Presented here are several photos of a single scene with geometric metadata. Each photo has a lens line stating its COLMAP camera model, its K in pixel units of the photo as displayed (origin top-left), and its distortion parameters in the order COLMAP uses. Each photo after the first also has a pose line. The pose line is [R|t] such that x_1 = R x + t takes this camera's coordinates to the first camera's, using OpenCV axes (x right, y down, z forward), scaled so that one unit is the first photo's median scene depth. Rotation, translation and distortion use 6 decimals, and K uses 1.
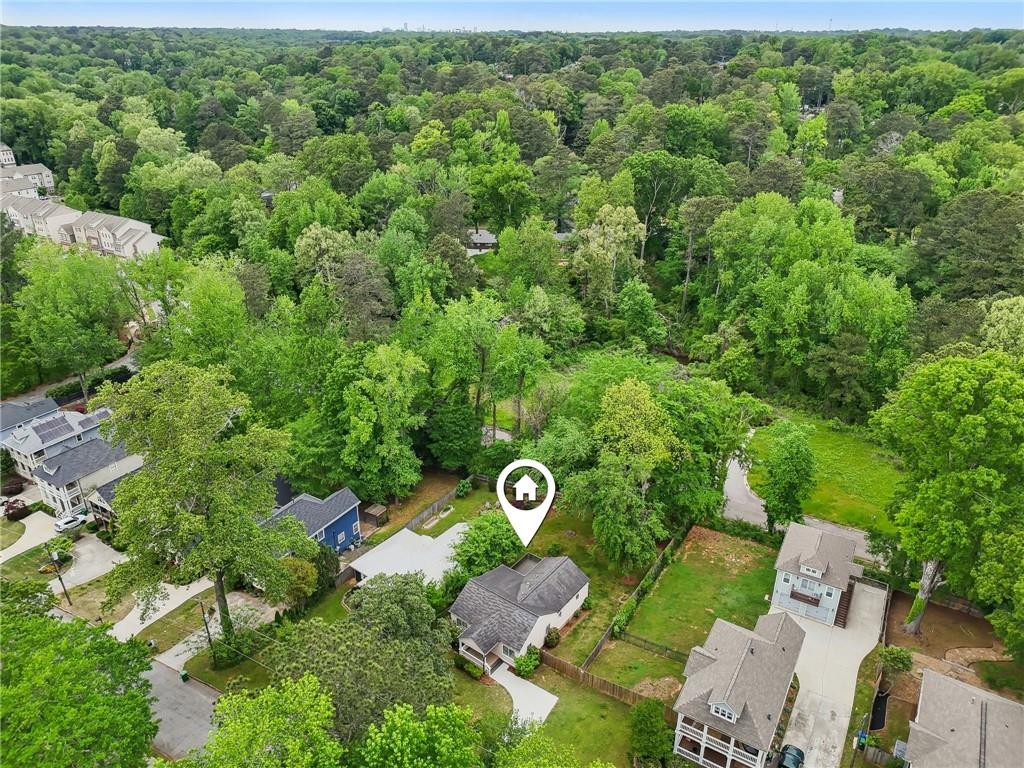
lens RADIAL K [[717.8, 0, 510.0], [0, 717.8, 365.4], [0, 0, 1]] dist [0.054366, -0.059923]
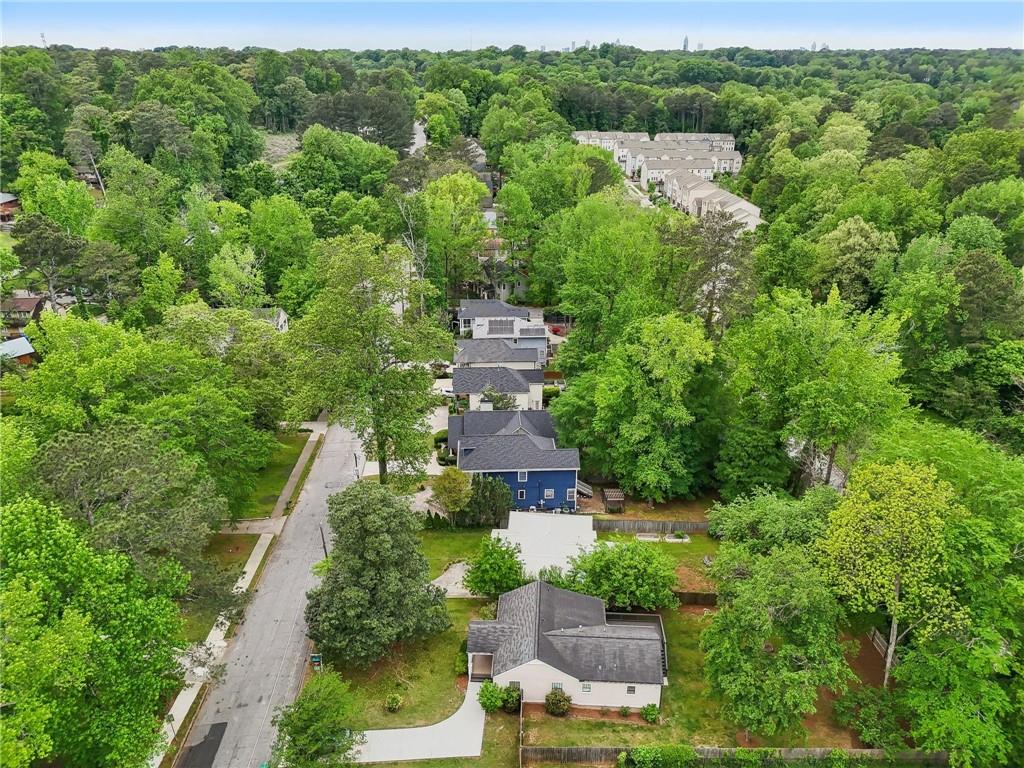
lens RADIAL K [[717.8, 0, 510.0], [0, 717.8, 365.4], [0, 0, 1]] dist [0.054366, -0.059923]
pose [[0.572931, 0.320509, -0.754337, 0.404800], [-0.343618, 0.929507, 0.133953, -0.022912], [0.744095, 0.182458, 0.642676, 0.358402]]
